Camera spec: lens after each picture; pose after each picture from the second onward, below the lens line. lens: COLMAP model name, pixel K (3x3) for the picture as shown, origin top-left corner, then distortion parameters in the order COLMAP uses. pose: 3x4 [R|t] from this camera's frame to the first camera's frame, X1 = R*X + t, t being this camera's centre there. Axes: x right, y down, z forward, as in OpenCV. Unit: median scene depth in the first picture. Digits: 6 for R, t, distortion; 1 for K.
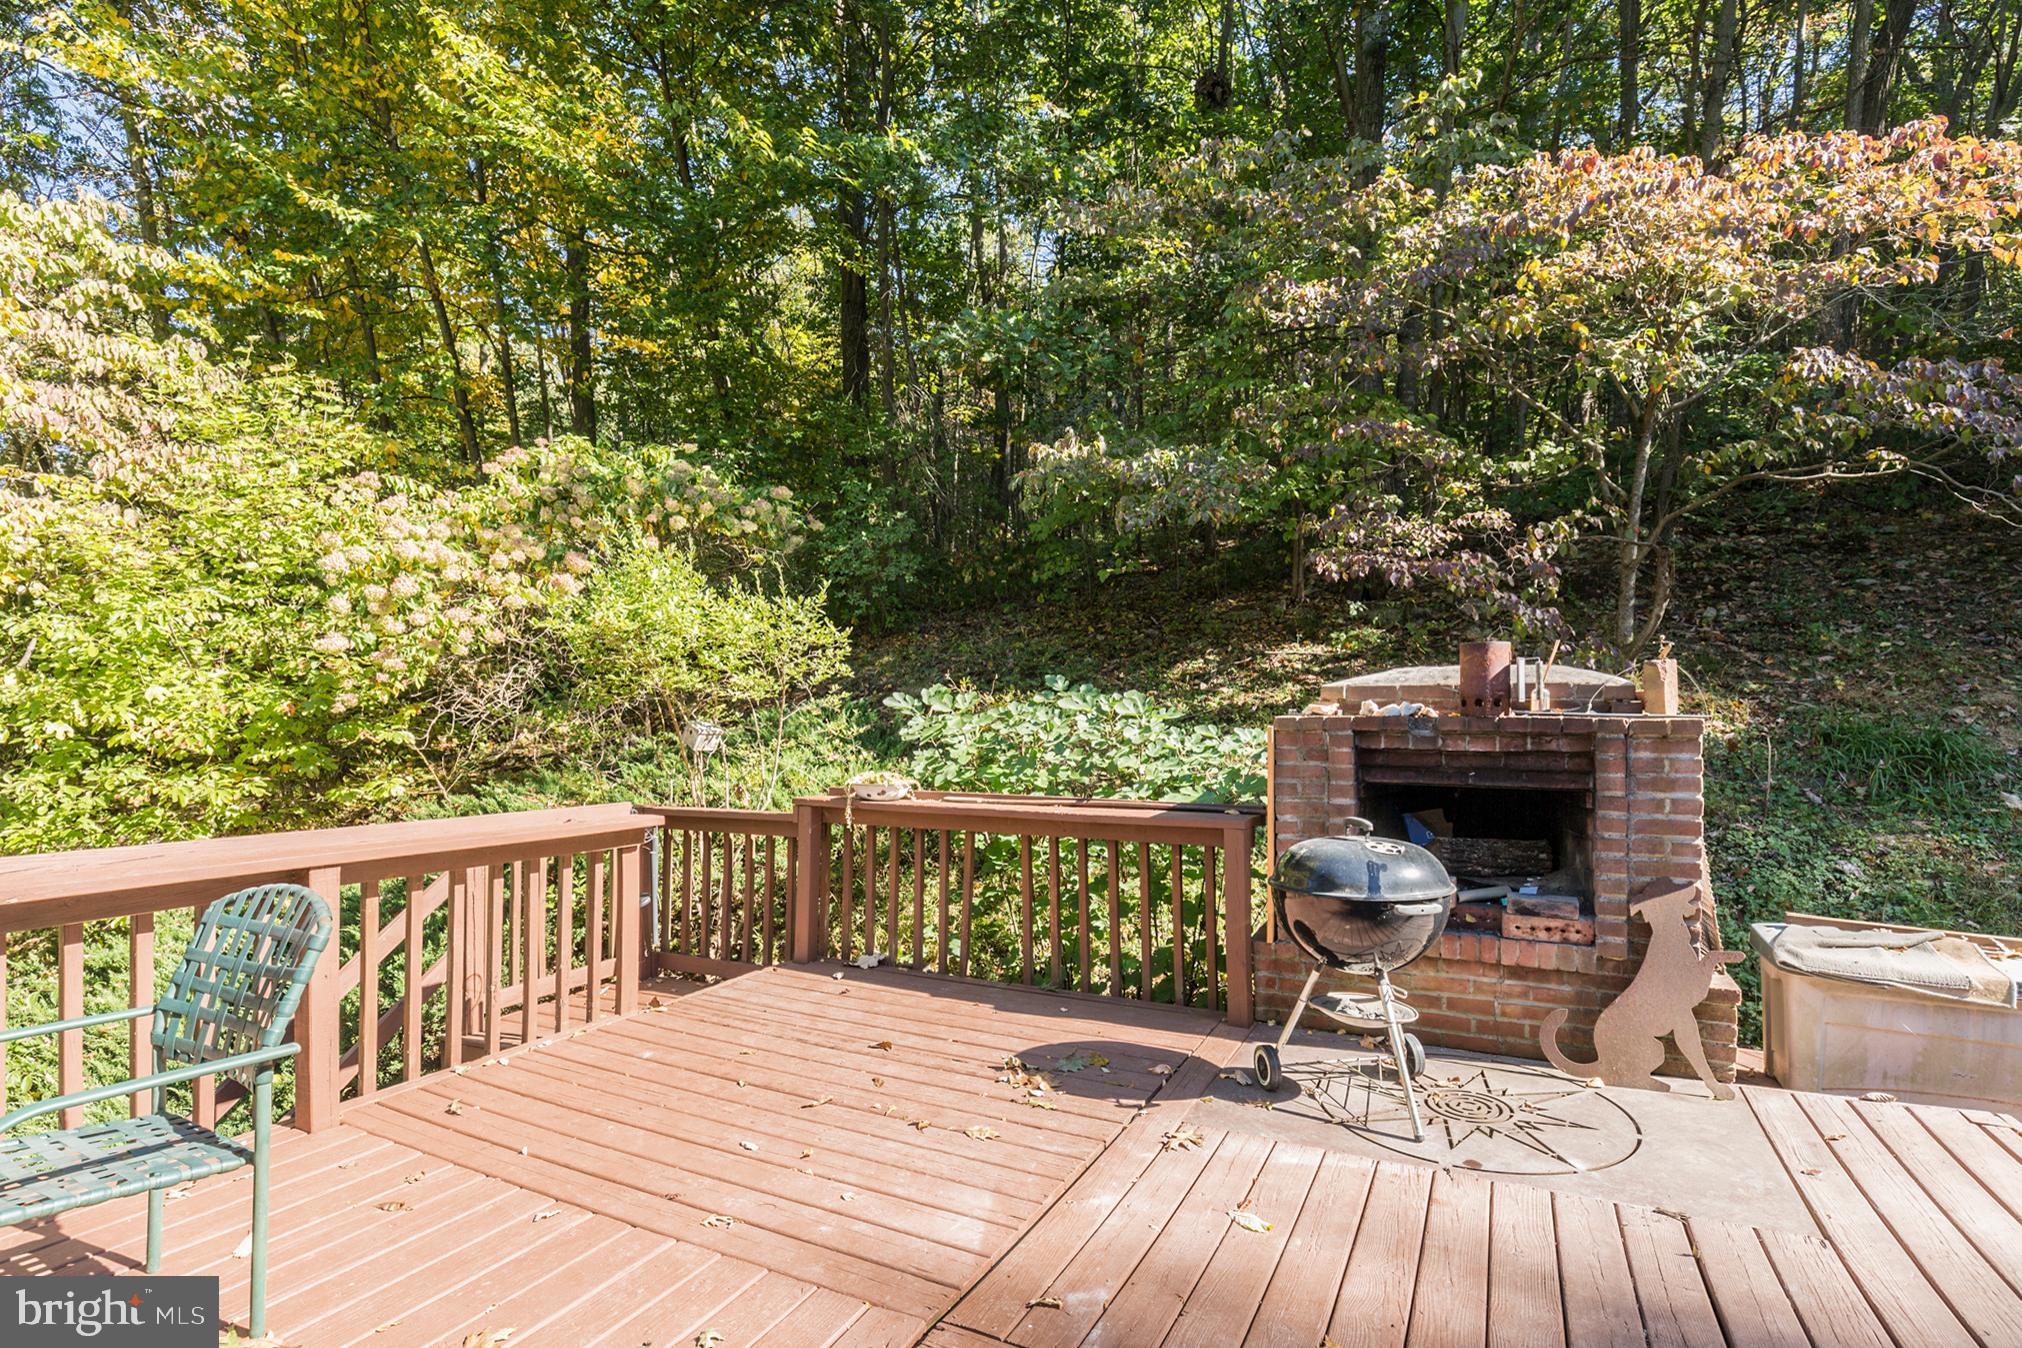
lens RADIAL K [[929.7, 0, 1019.5], [0, 929.7, 691.7], [0, 0, 1]] dist [0.014459, -0.004416]
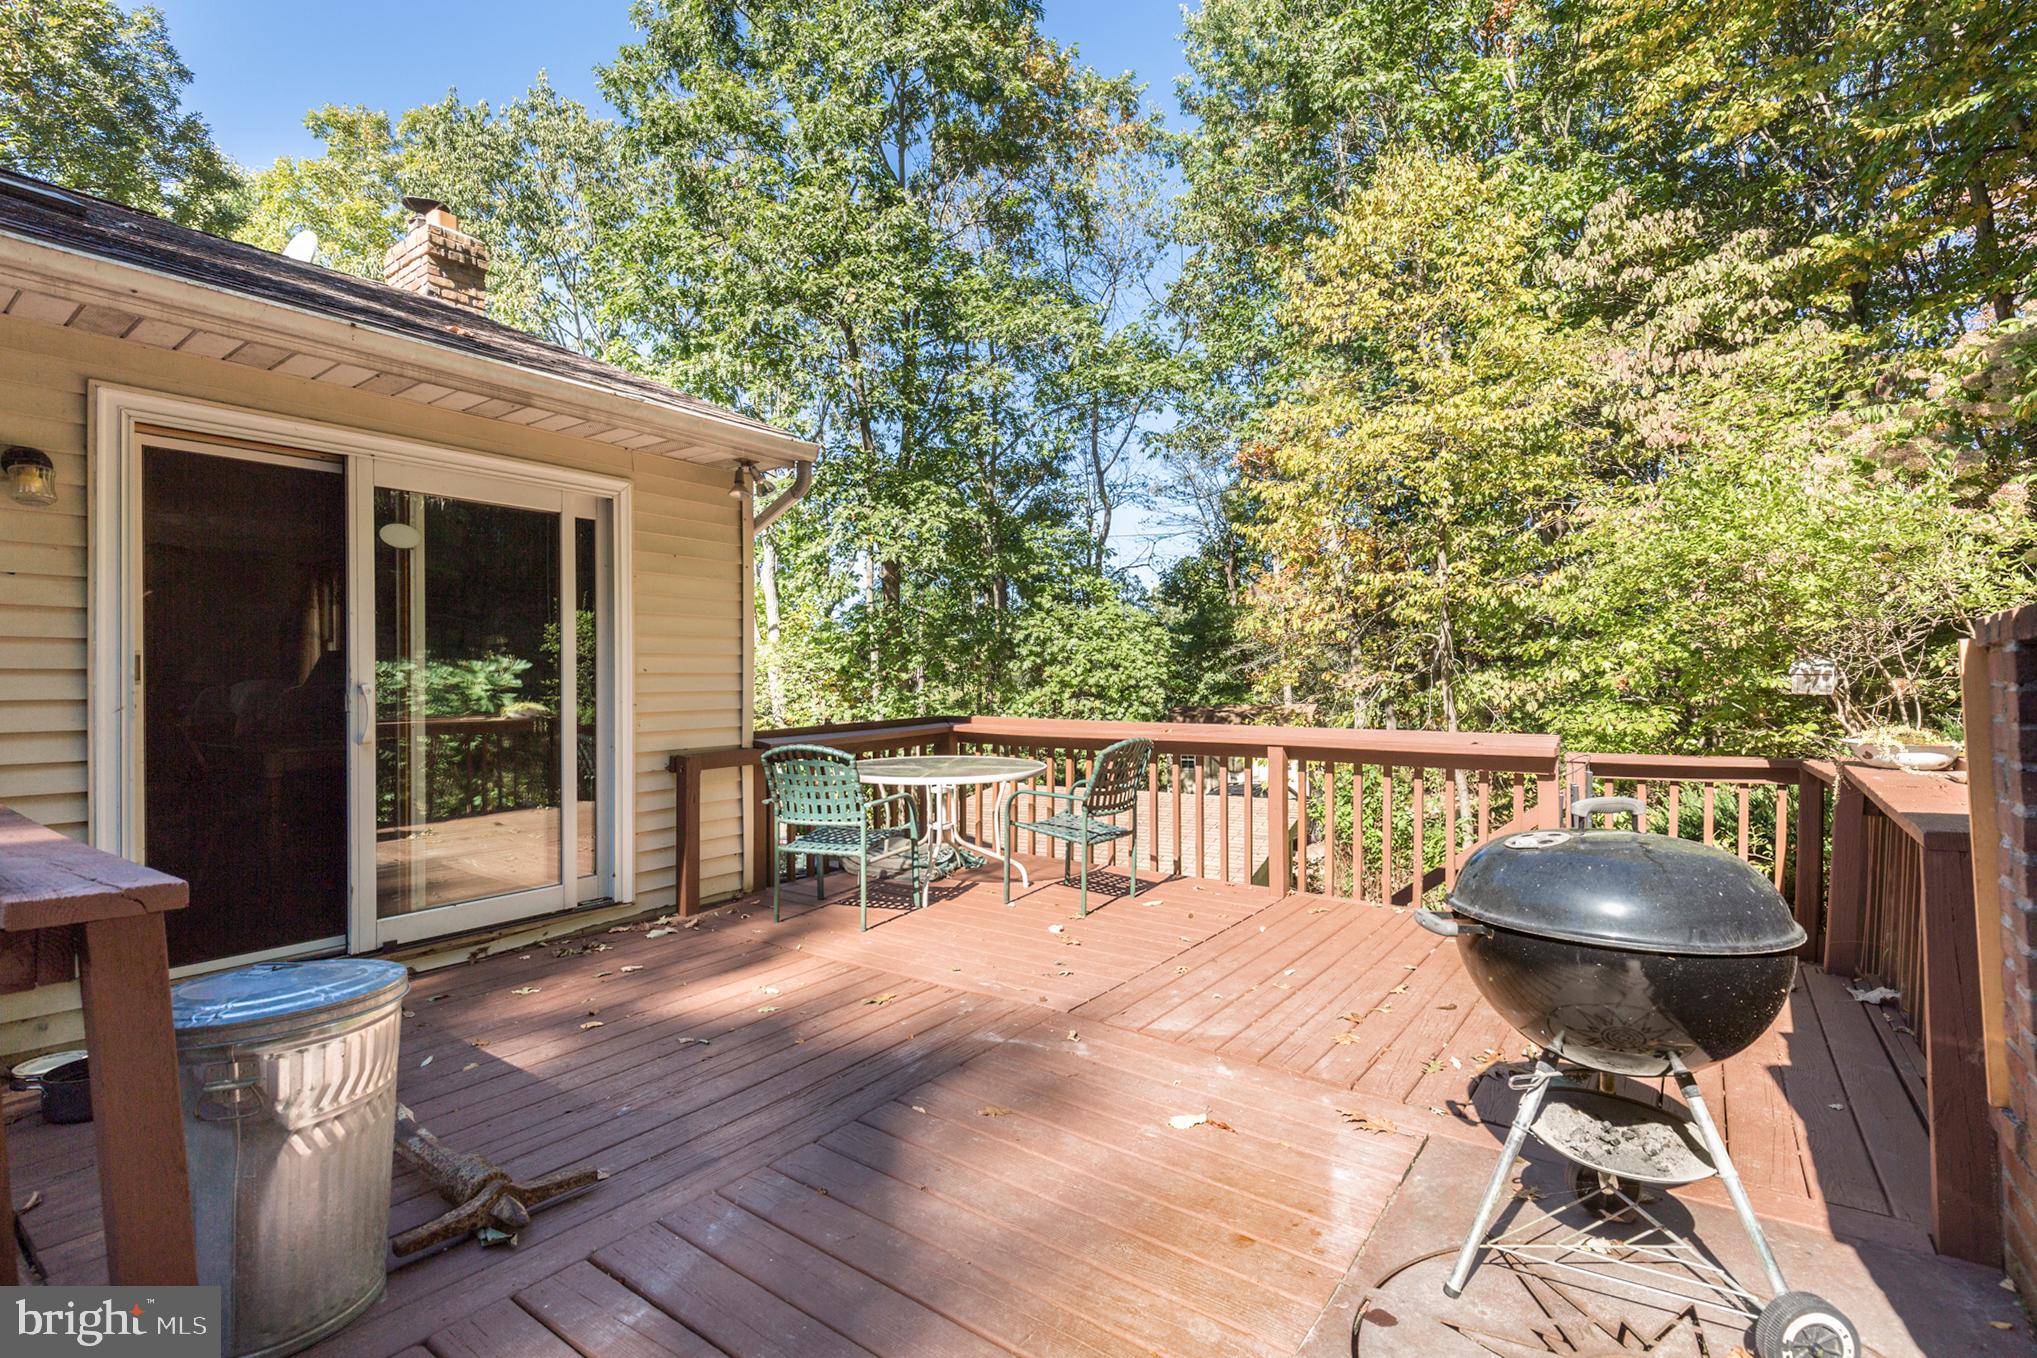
lens RADIAL K [[936.6, 0, 1026.9], [0, 936.6, 681.2], [0, 0, 1]] dist [0.014459, -0.004416]
pose [[-0.129712, 0.004236, -0.991543, 1.161874], [0.029764, 0.999557, 0.000377, 0.056450], [0.991105, -0.029463, -0.129781, 0.853706]]
